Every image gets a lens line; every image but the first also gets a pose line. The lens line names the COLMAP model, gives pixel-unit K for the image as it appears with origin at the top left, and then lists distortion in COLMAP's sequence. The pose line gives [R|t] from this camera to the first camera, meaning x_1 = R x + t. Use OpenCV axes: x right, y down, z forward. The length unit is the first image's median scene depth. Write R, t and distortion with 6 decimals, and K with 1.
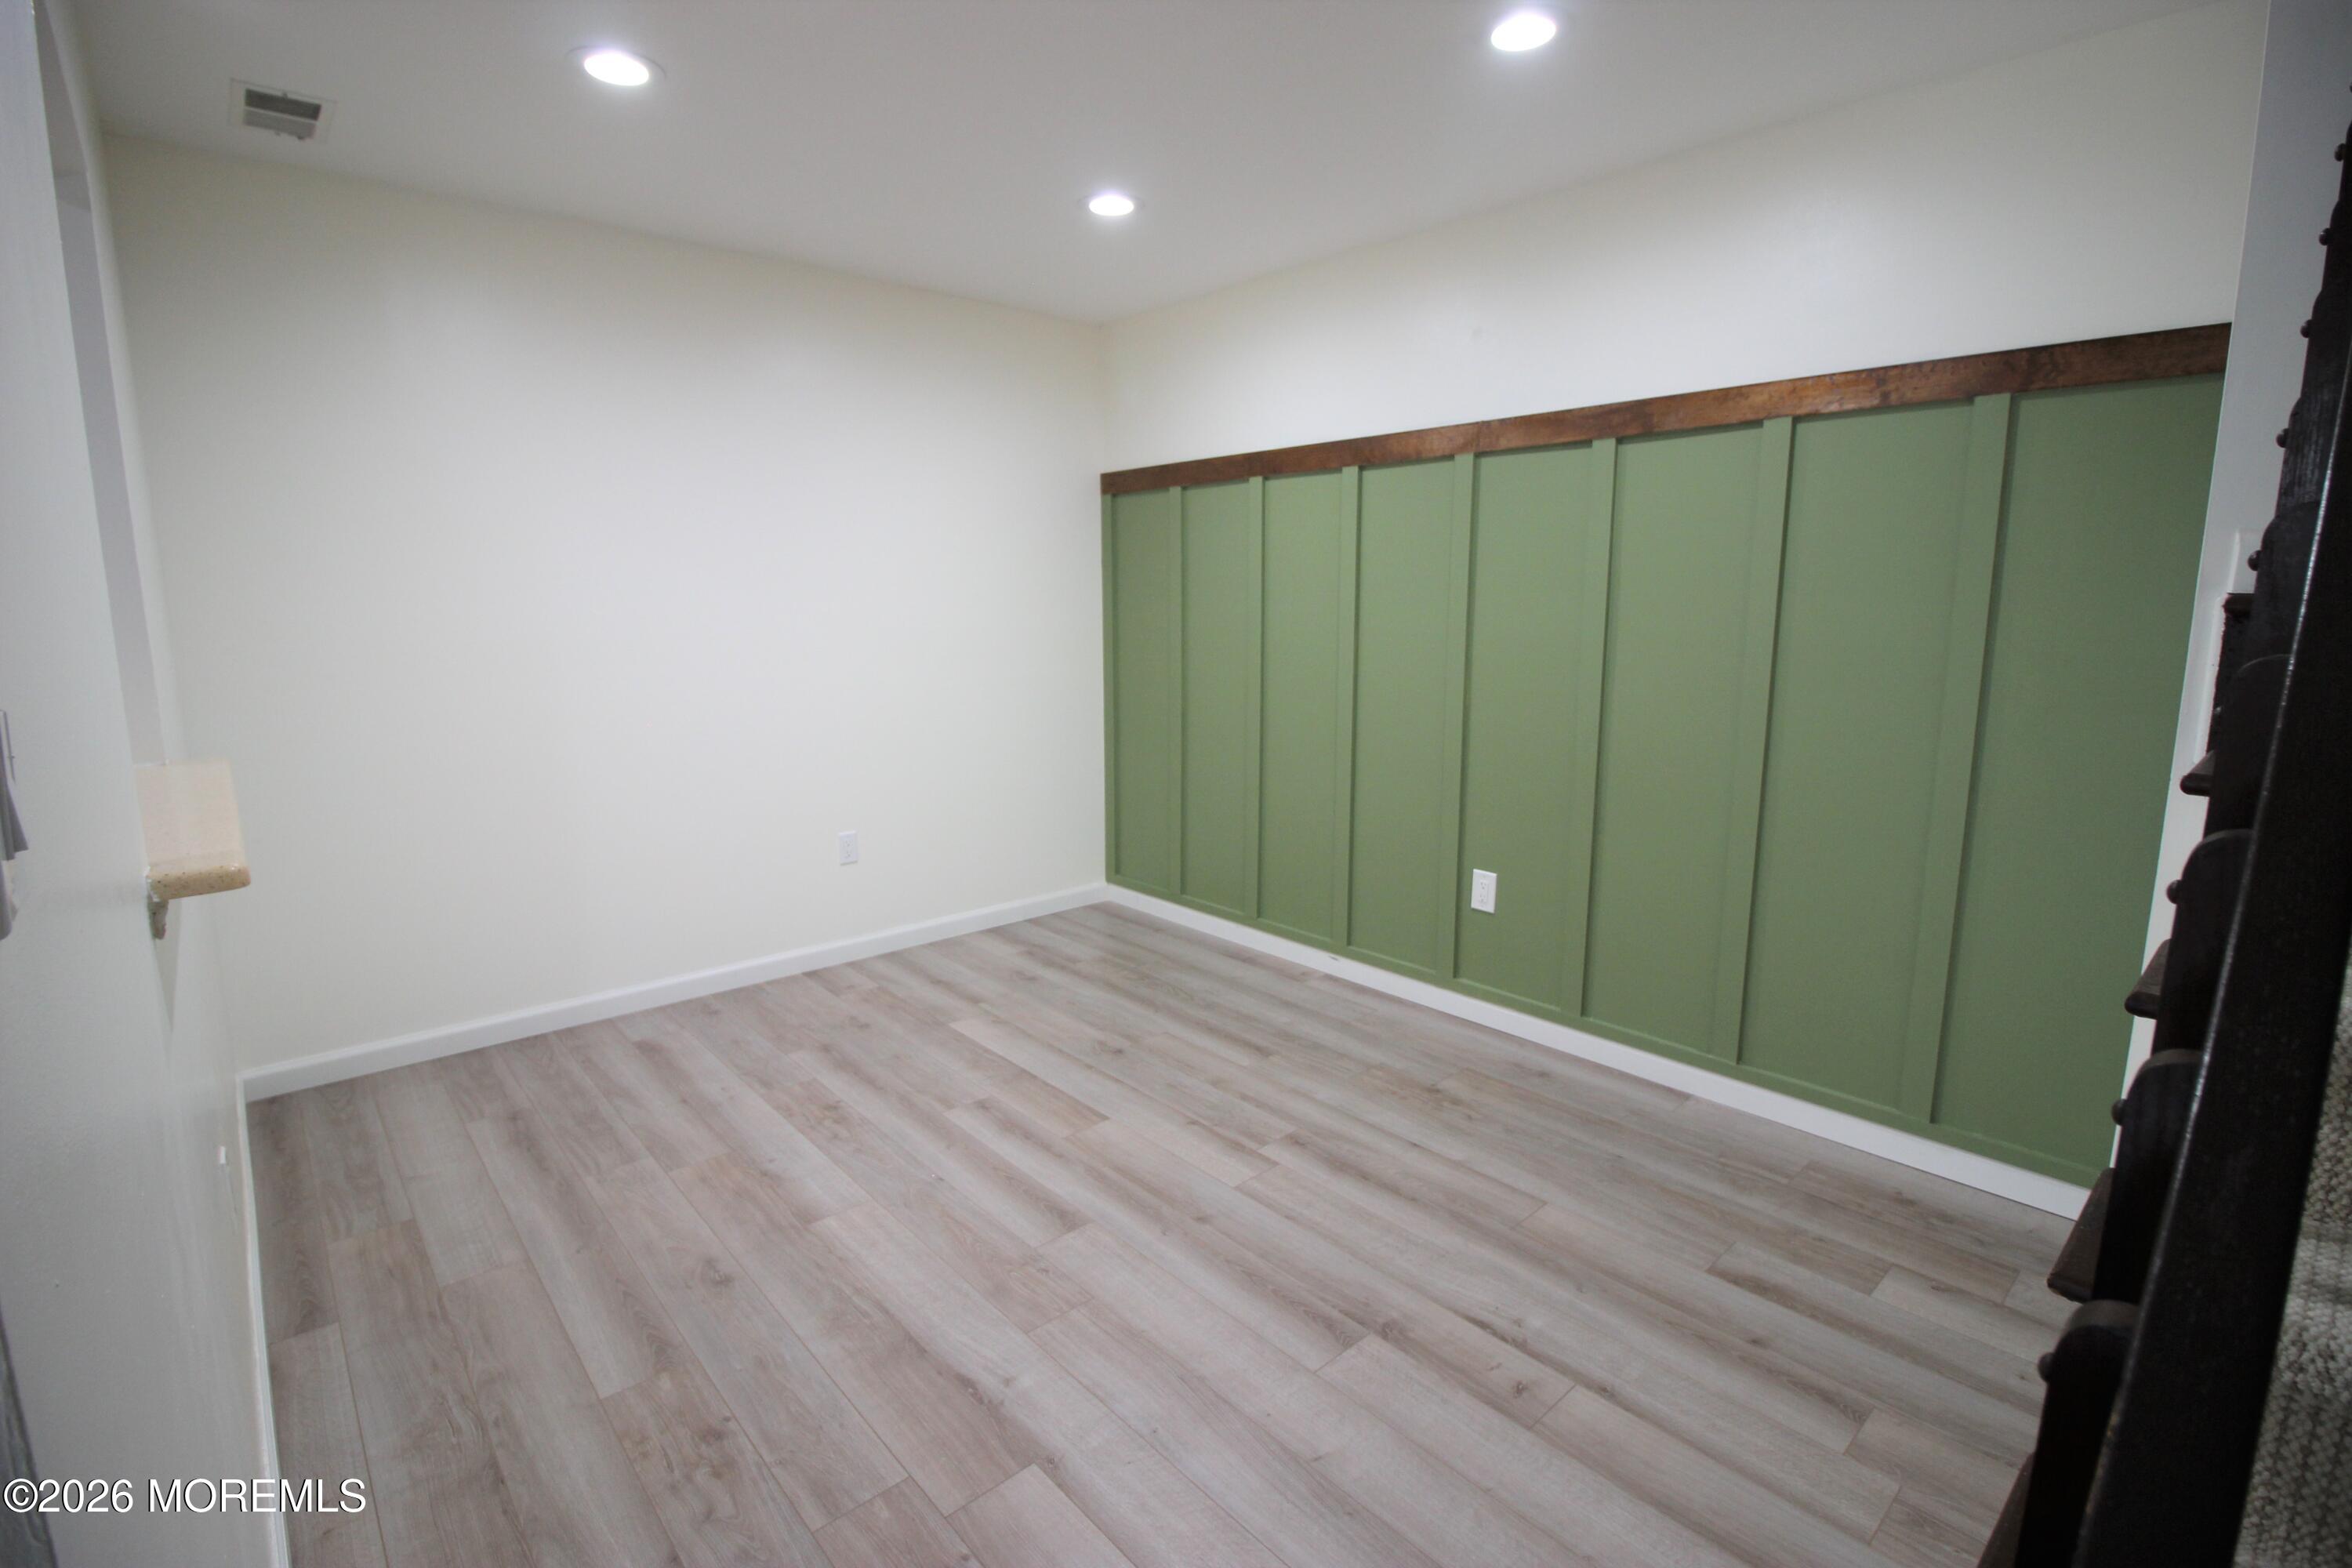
lens RADIAL K [[1082.1, 0, 1159.4], [0, 1082.1, 760.1], [0, 0, 1]] dist [0.003464, -0.015917]
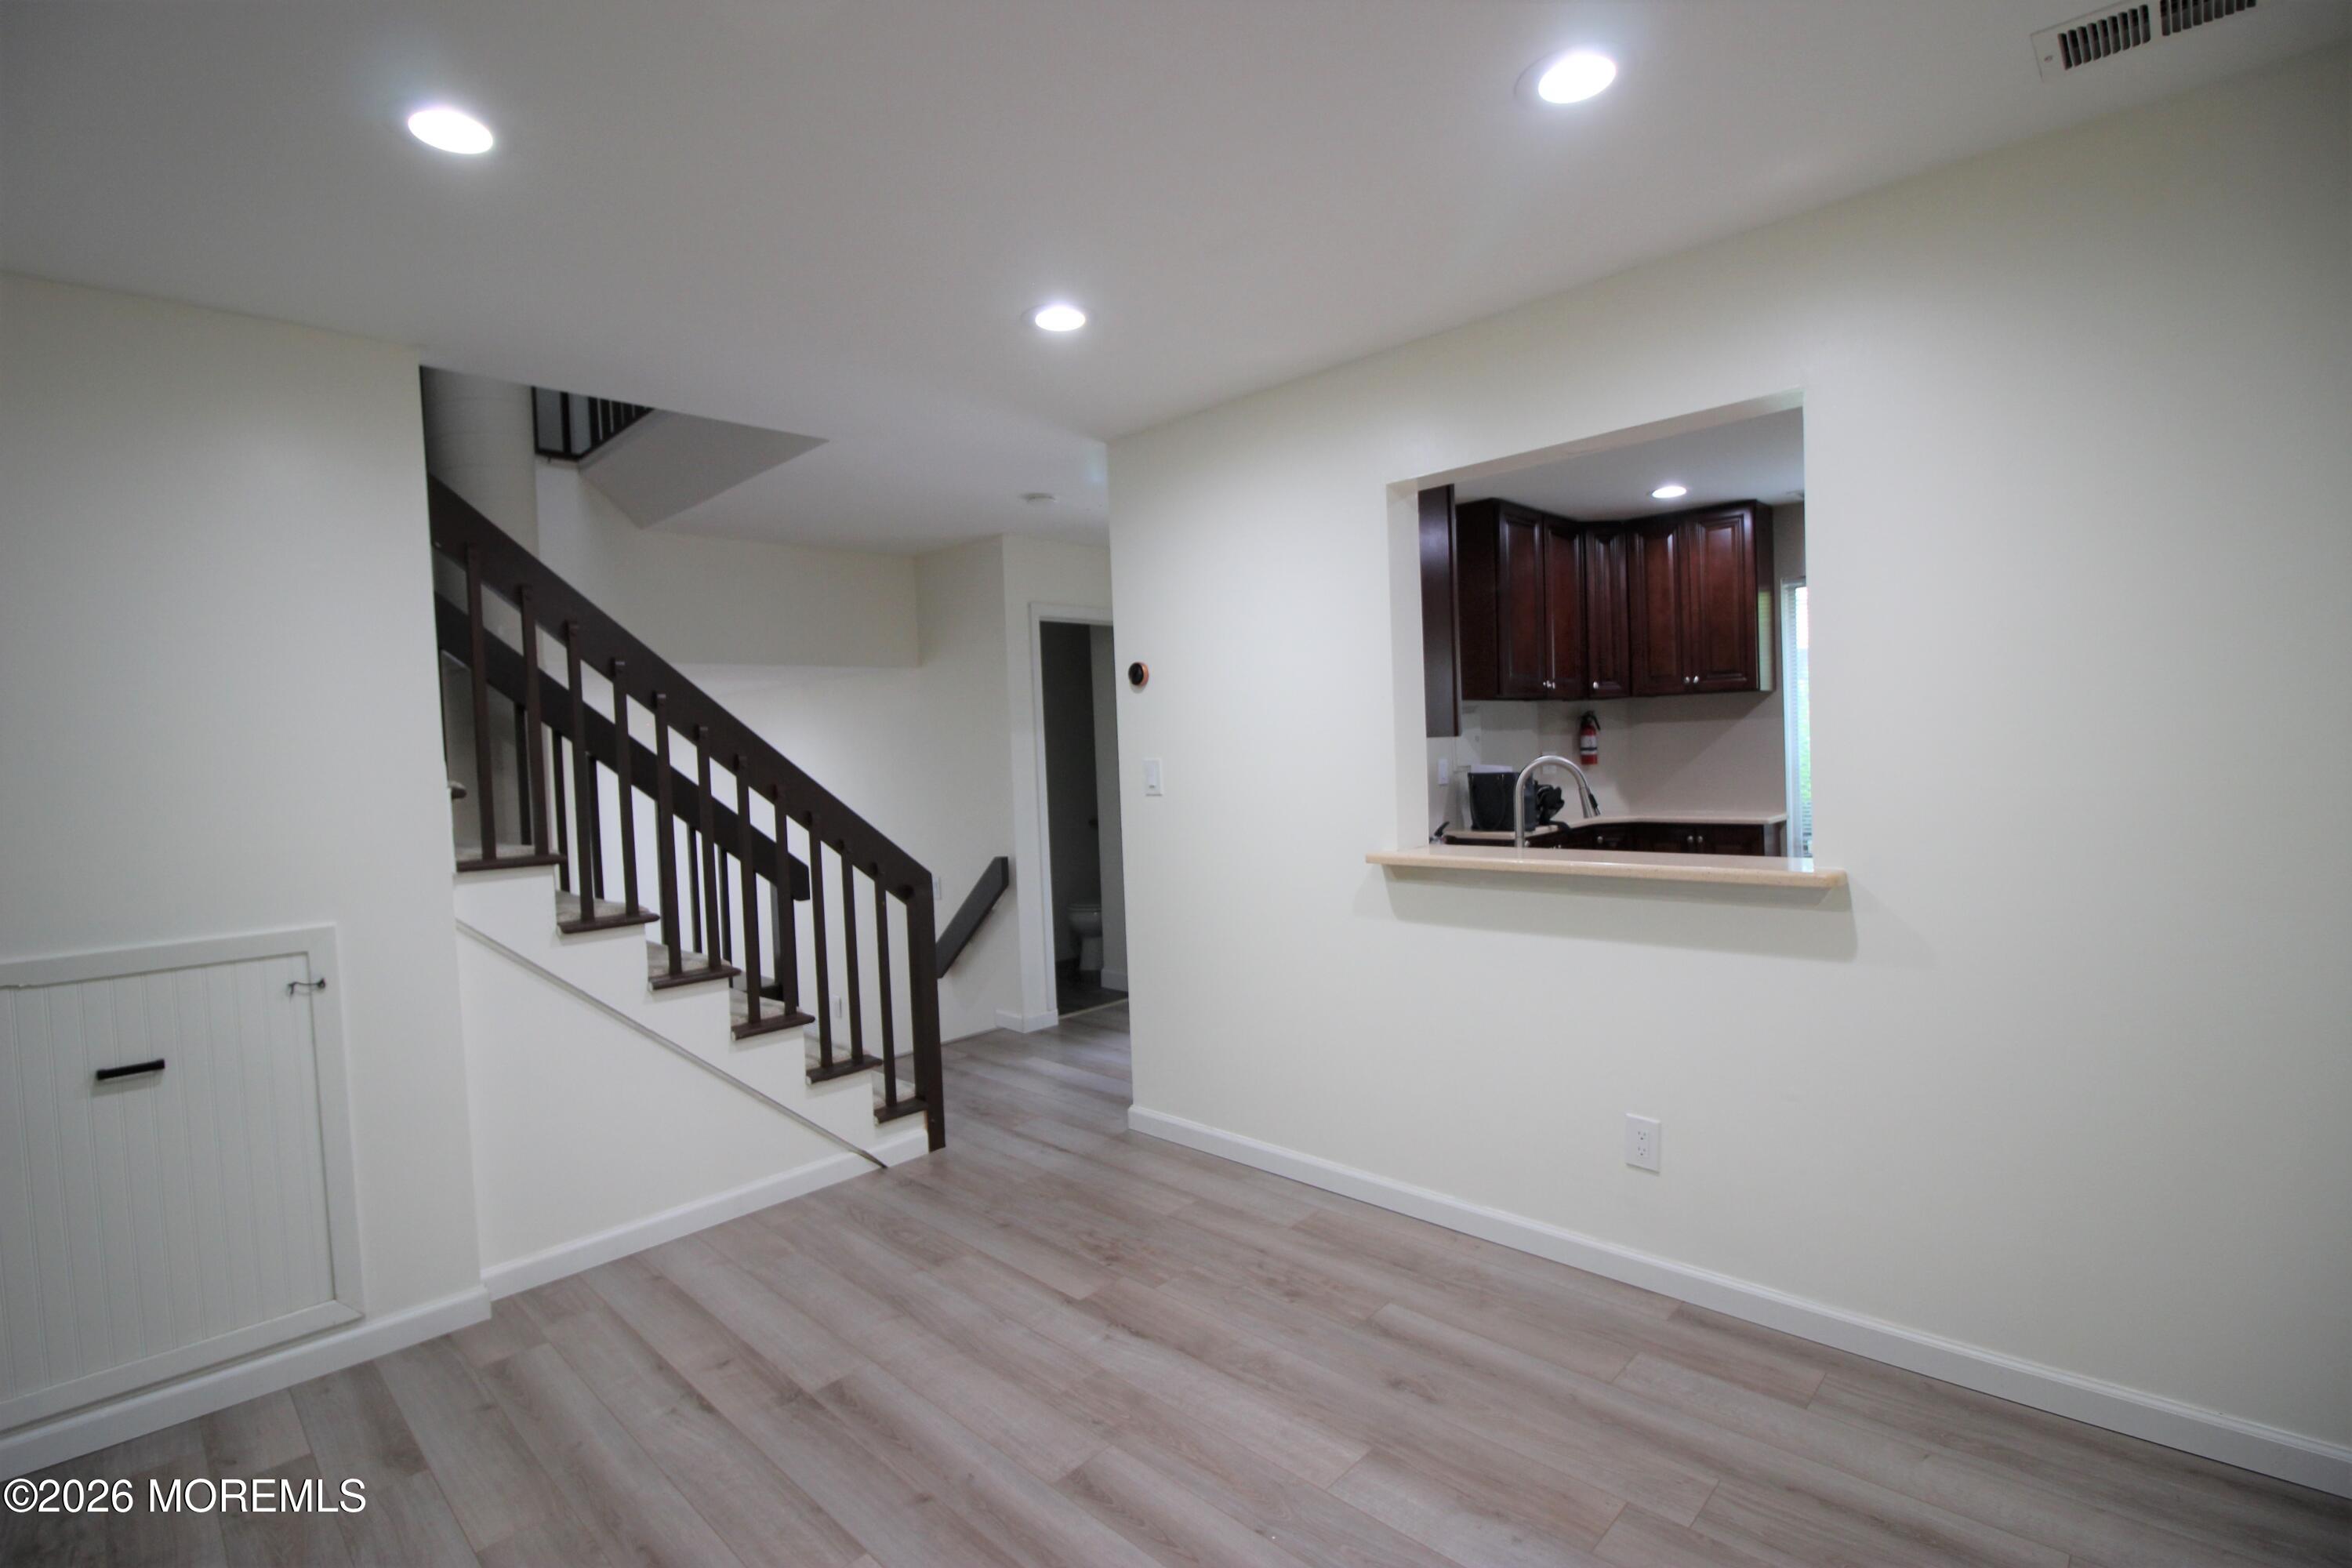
lens RADIAL K [[1082.1, 0, 1159.4], [0, 1082.1, 760.1], [0, 0, 1]] dist [0.003464, -0.015917]
pose [[-0.996106, 0.049887, -0.072698, -0.130107], [0.037367, 0.985686, 0.164398, -0.322898], [0.079858, 0.161041, -0.983712, 2.026007]]
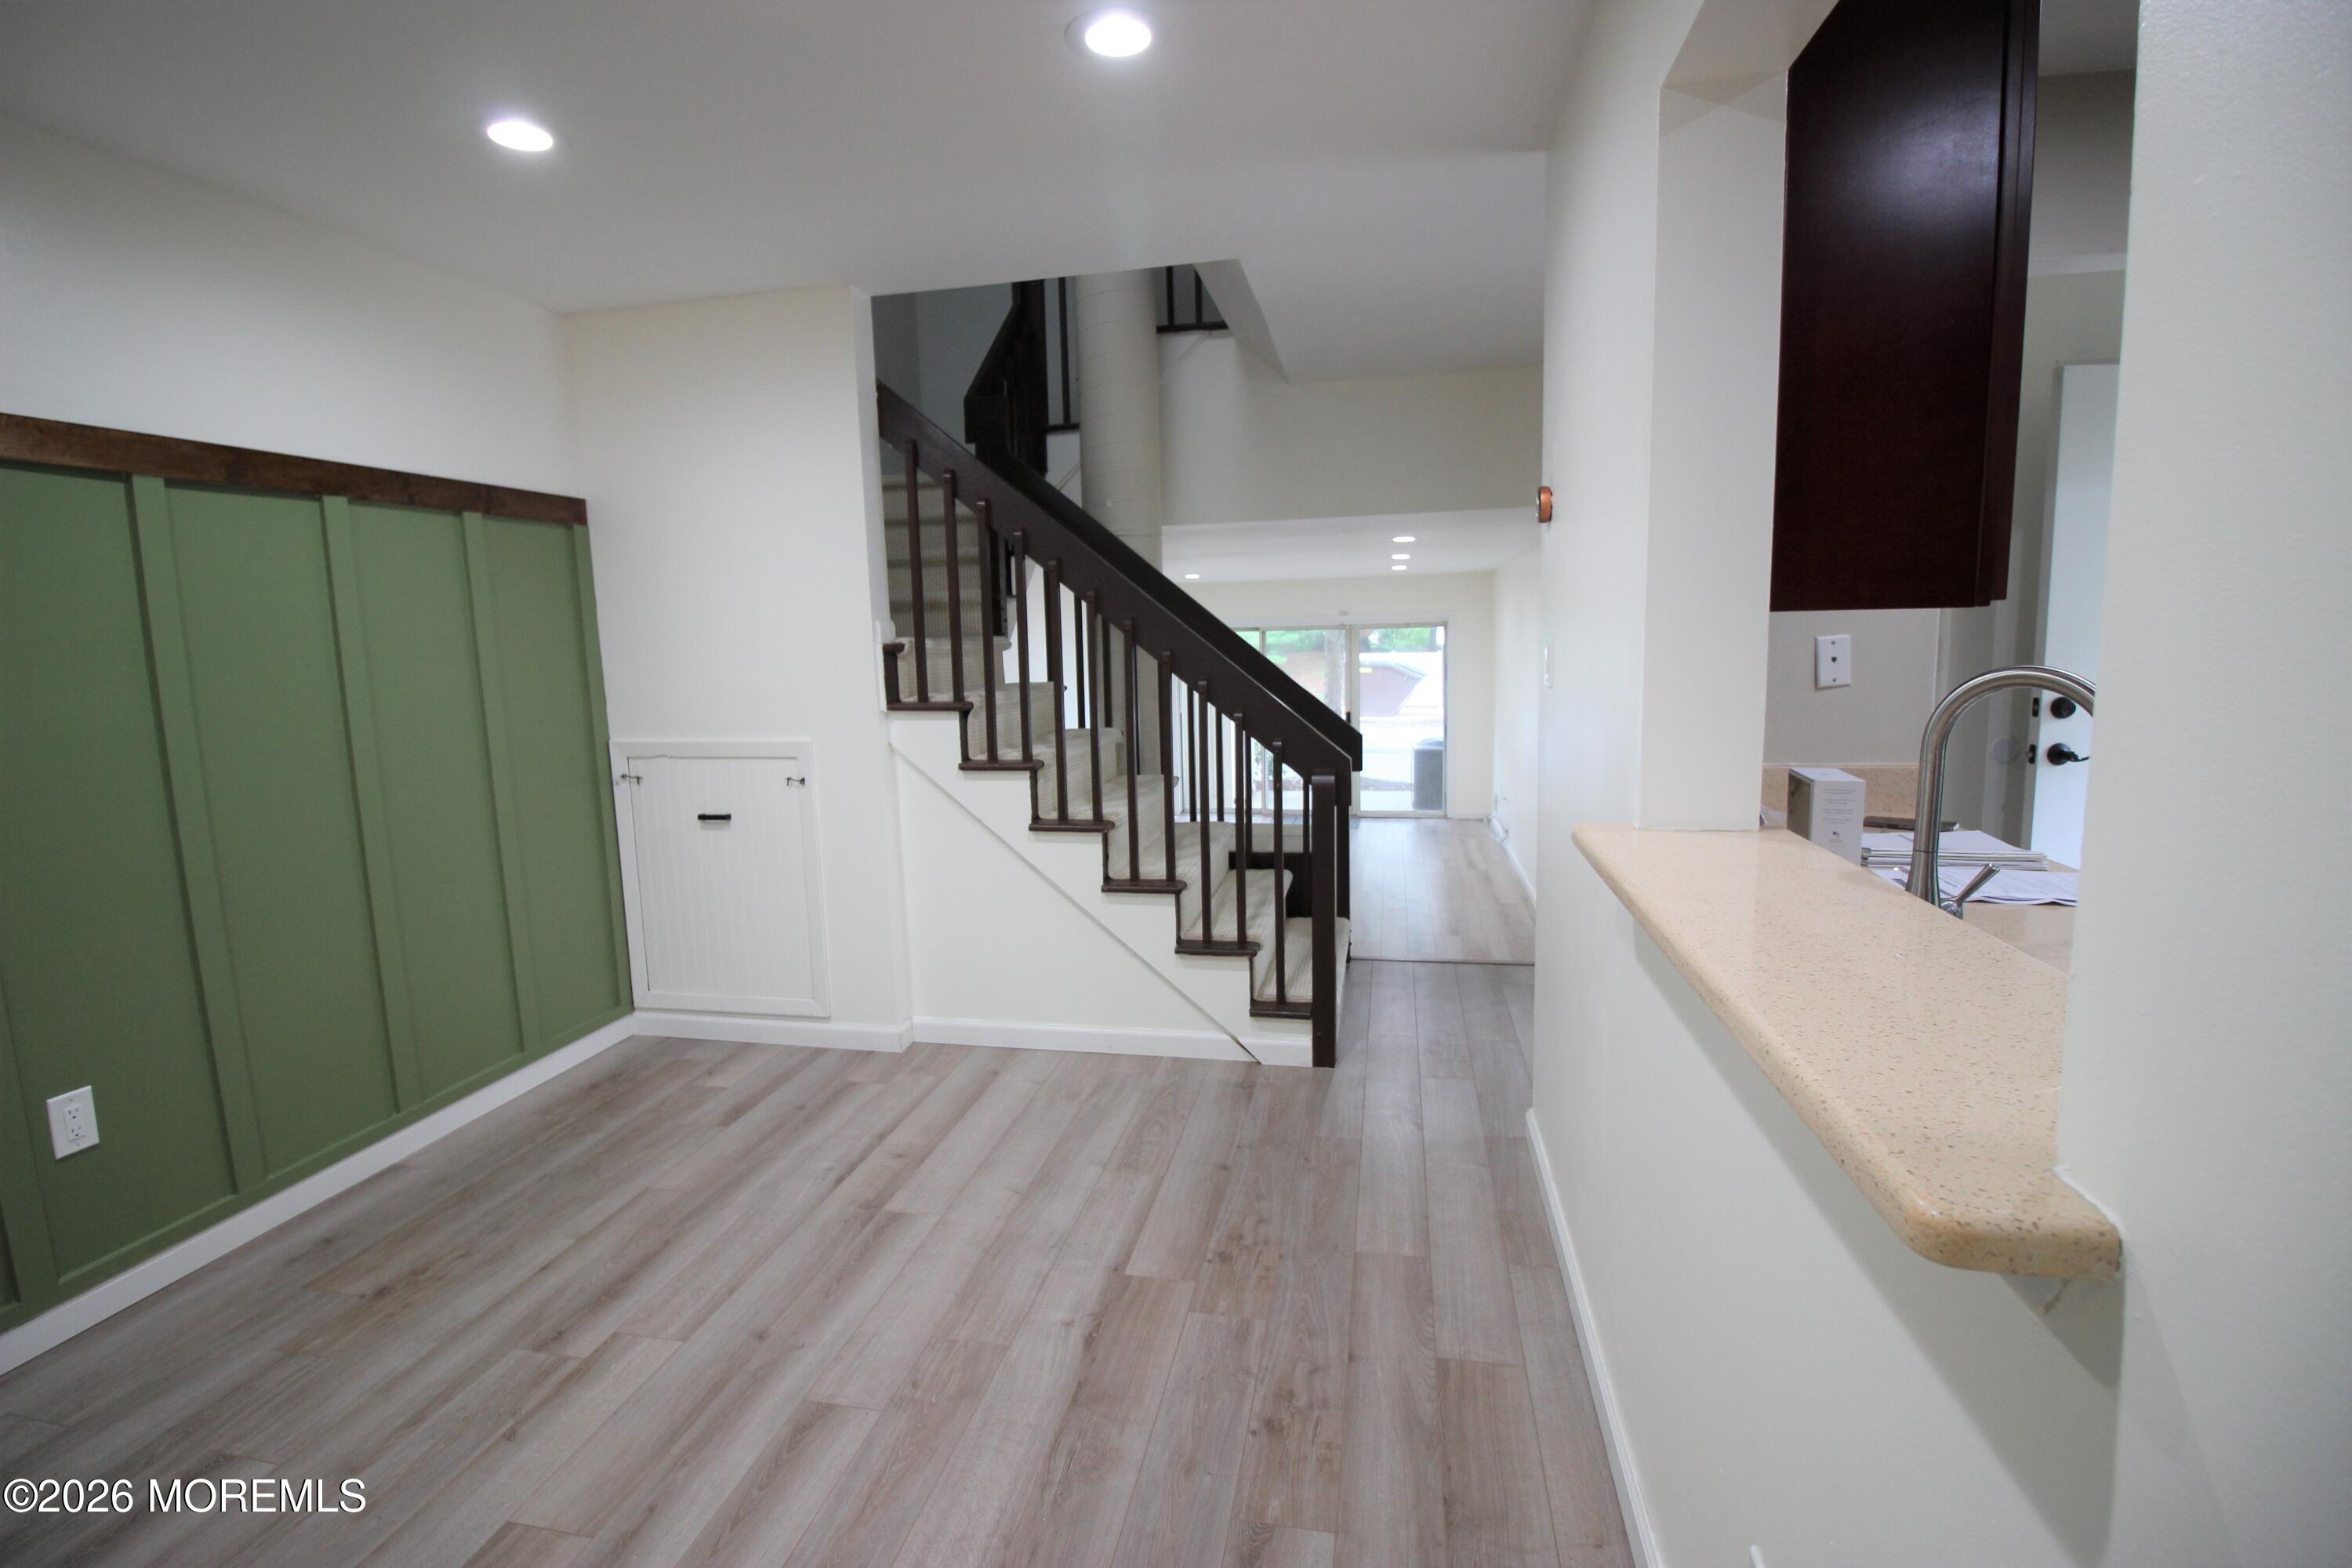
lens RADIAL K [[1082.1, 0, 1159.4], [0, 1082.1, 760.1], [0, 0, 1]] dist [0.003464, -0.015917]
pose [[-0.596803, -0.074179, 0.798951, -0.979053], [0.151998, 0.967237, 0.203344, -0.203320], [-0.787859, 0.242795, -0.565975, 1.306985]]
